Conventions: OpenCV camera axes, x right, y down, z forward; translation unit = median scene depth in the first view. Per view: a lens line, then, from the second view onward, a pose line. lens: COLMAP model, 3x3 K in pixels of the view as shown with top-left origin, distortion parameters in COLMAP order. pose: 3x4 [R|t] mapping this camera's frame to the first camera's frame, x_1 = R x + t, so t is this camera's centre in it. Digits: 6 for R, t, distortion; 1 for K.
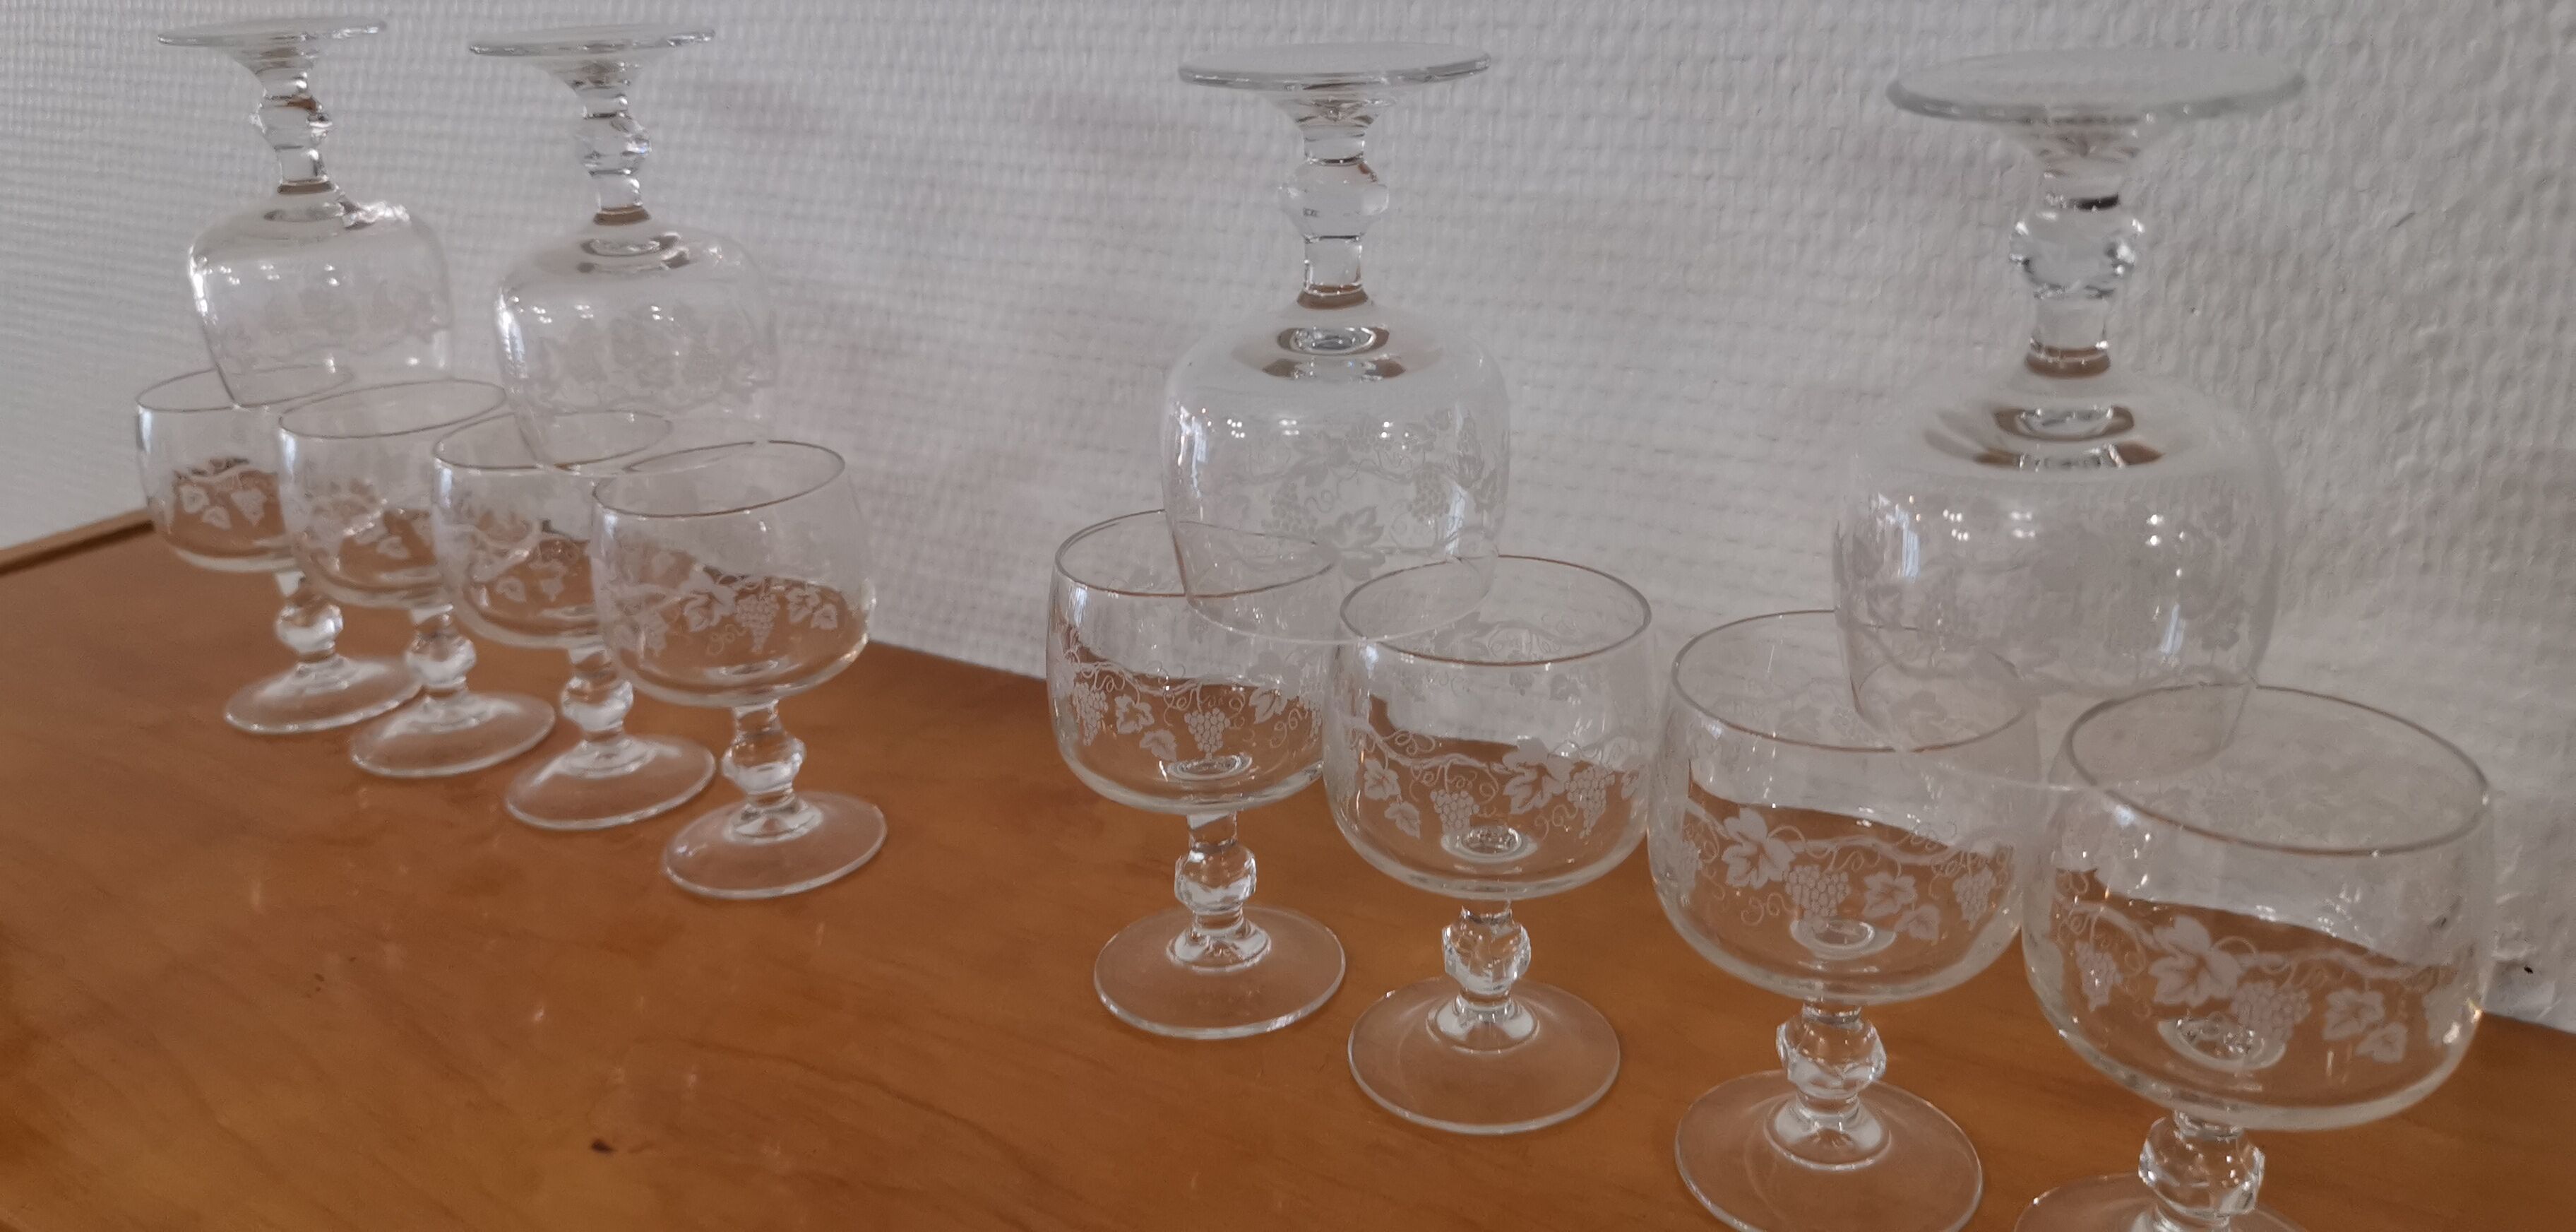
lens RADIAL K [[2089.2, 0, 1287.3], [0, 2089.2, 631.3], [0, 0, 1]] dist [0.007156, -0.028121]
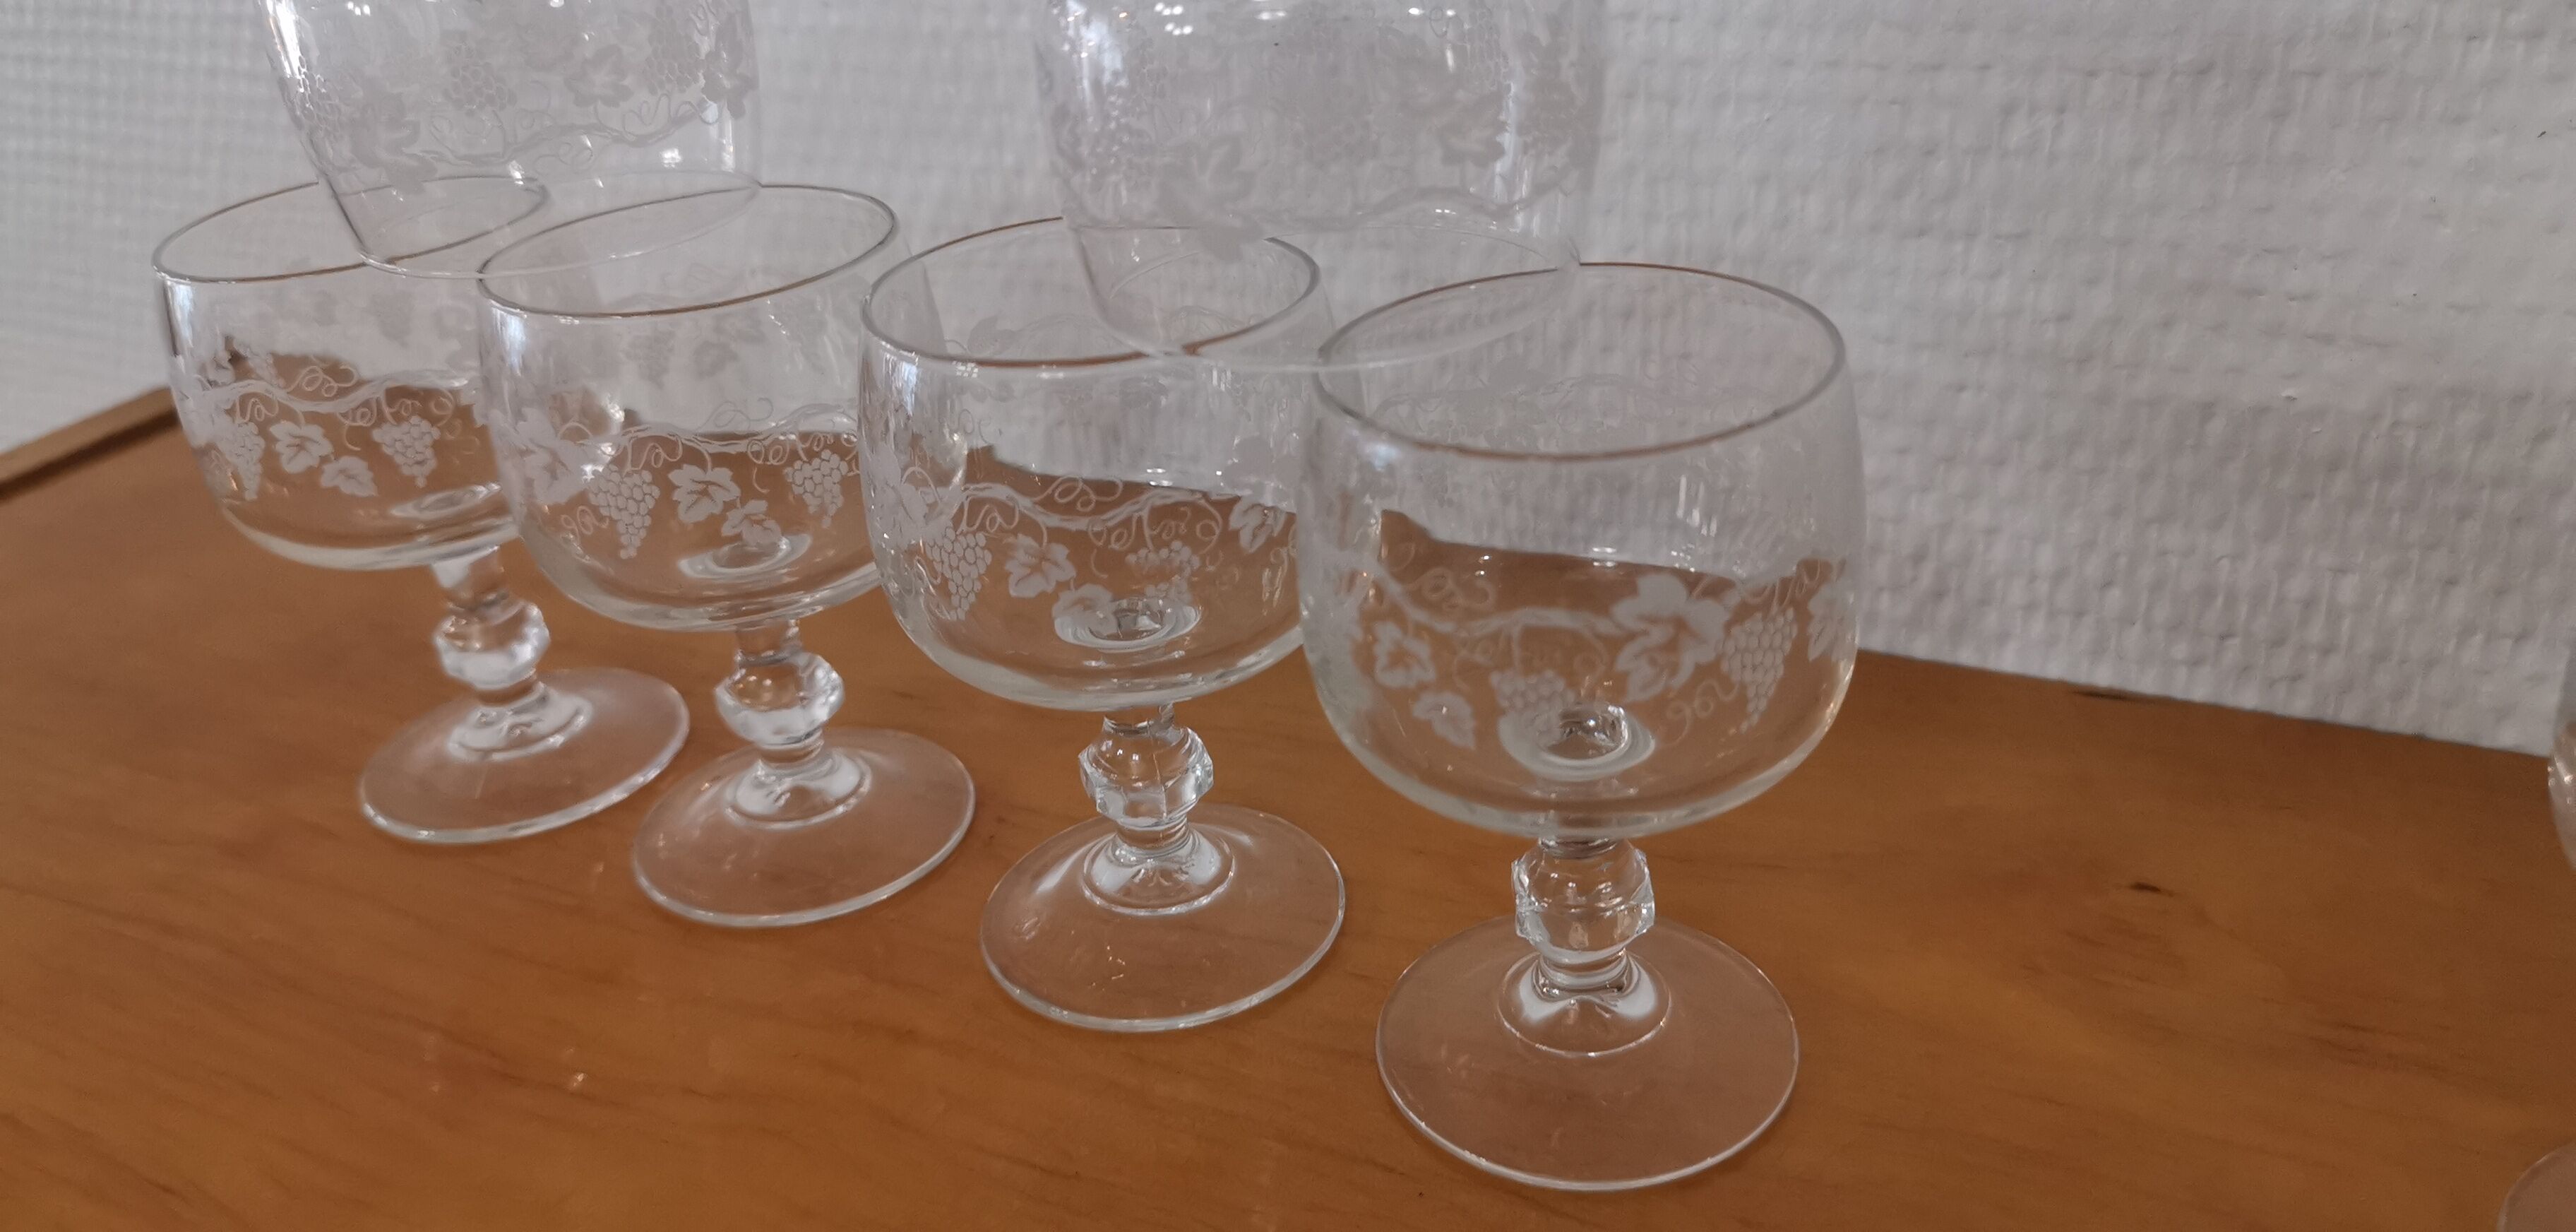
lens RADIAL K [[2089.2, 0, 1278.0], [0, 2089.2, 616.7], [0, 0, 1]] dist [0.007156, -0.028121]
pose [[0.994248, -0.079930, 0.071282, -0.351890], [0.072021, 0.991608, 0.107360, -0.065390], [-0.079265, -0.101609, 0.991662, 0.500576]]
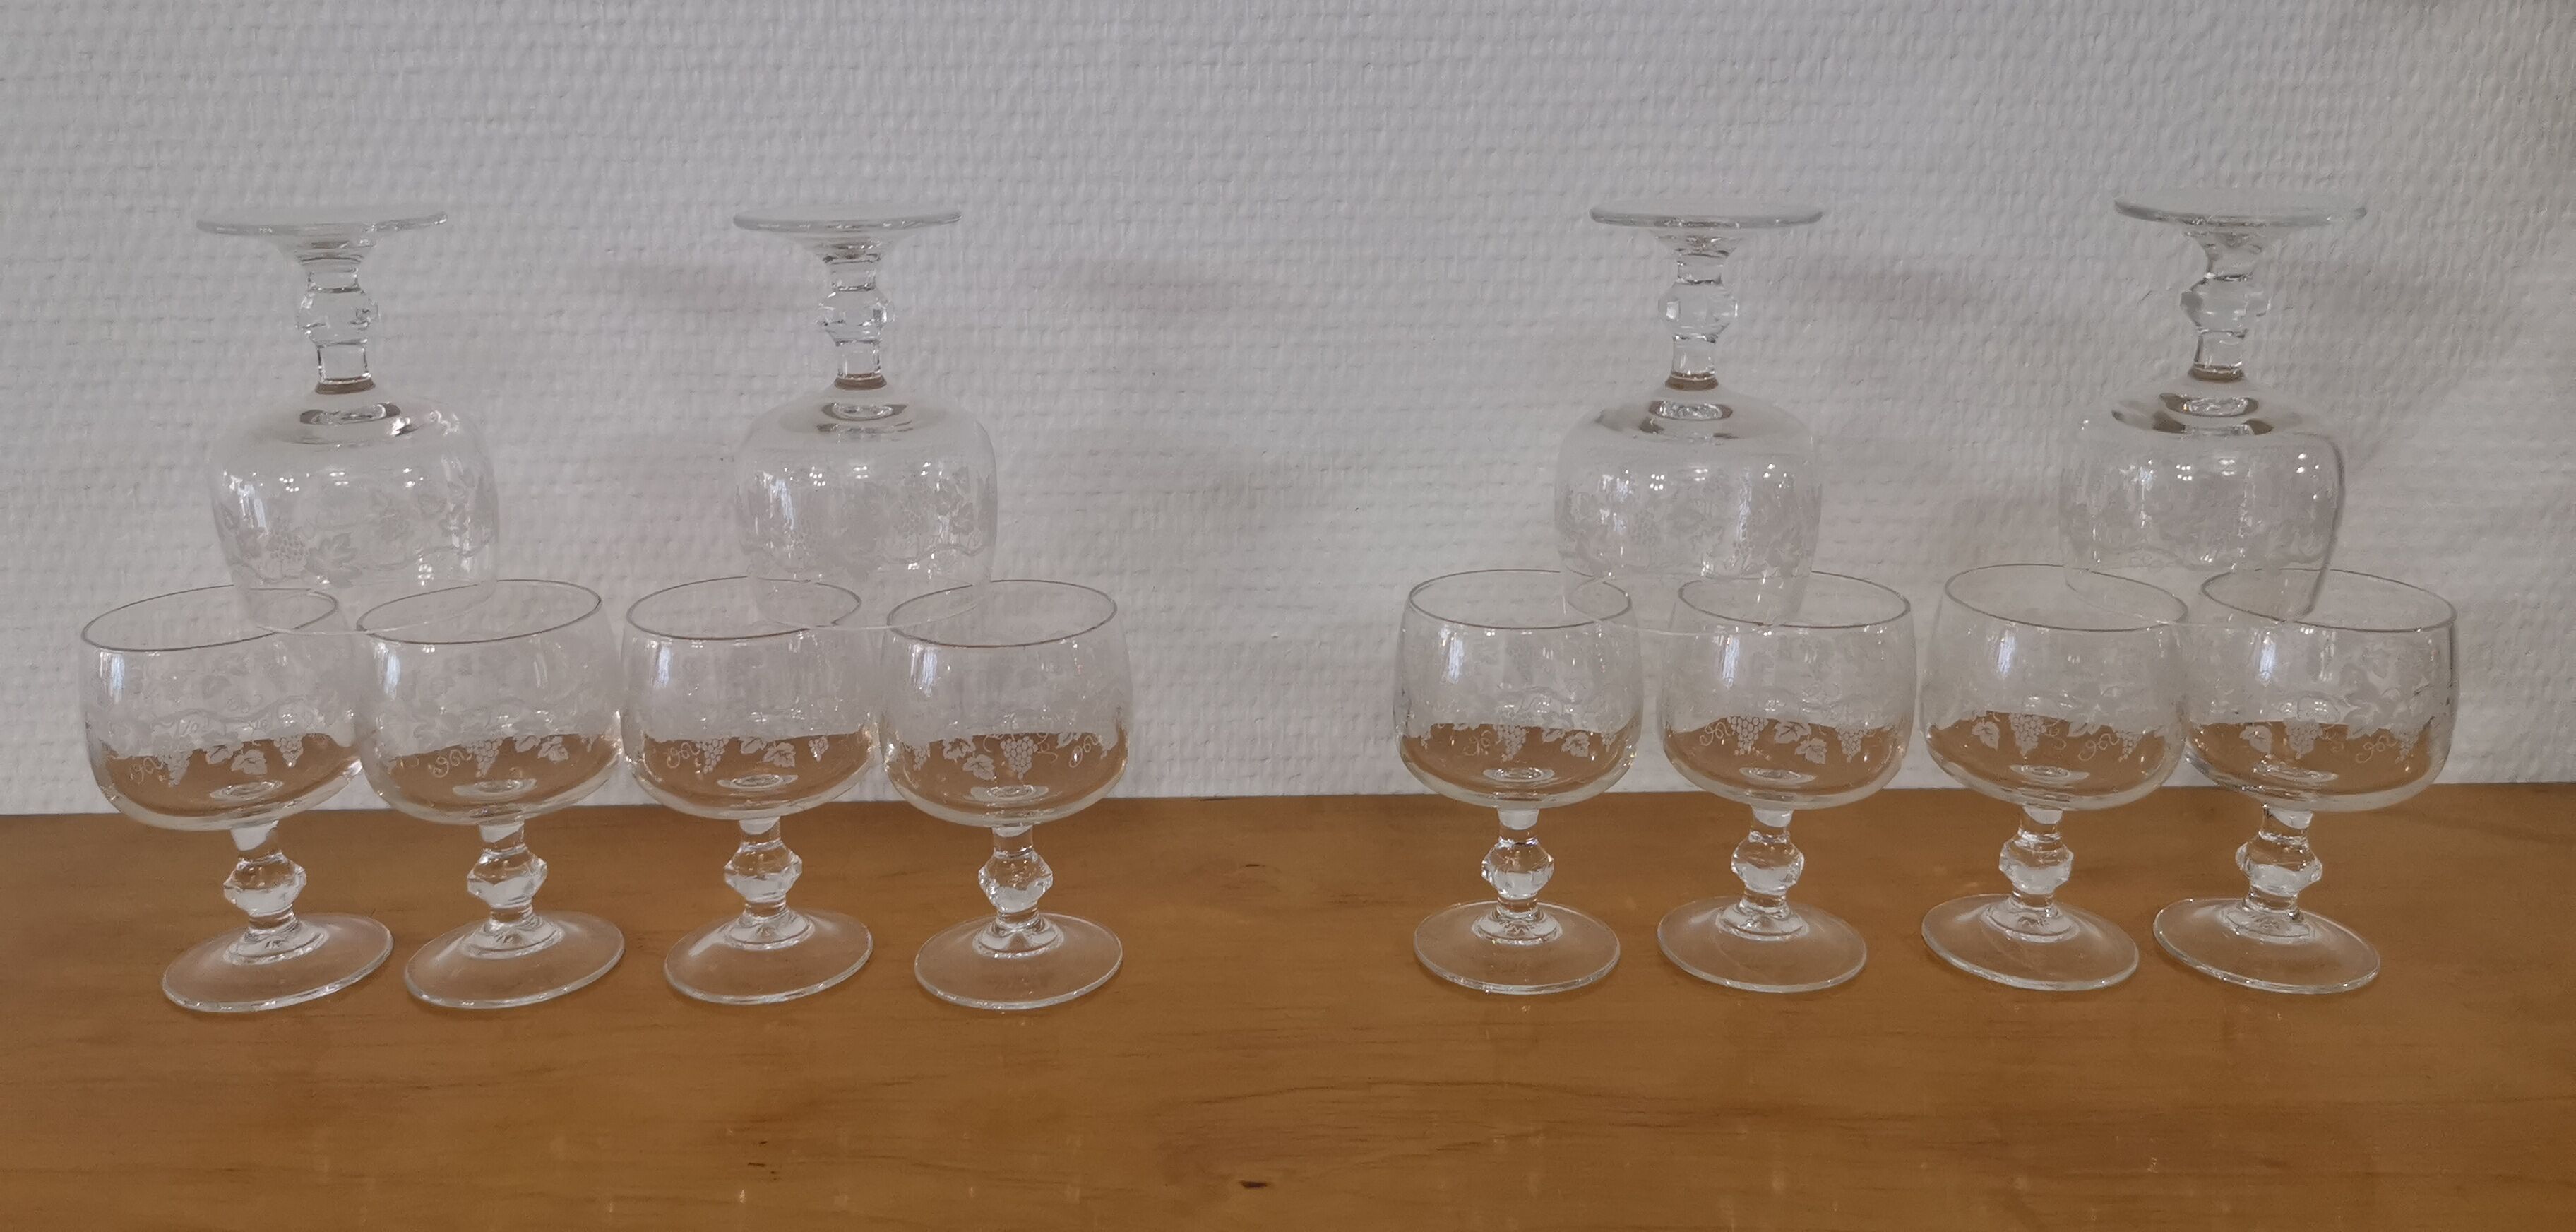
lens RADIAL K [[2089.2, 0, 1315.1], [0, 2089.2, 691.7], [0, 0, 1]] dist [0.007156, -0.028121]
pose [[0.829941, -0.143284, 0.539136, -0.683900], [0.175514, 0.984440, -0.008554, 0.005169], [-0.529522, 0.101726, 0.842175, 0.000254]]
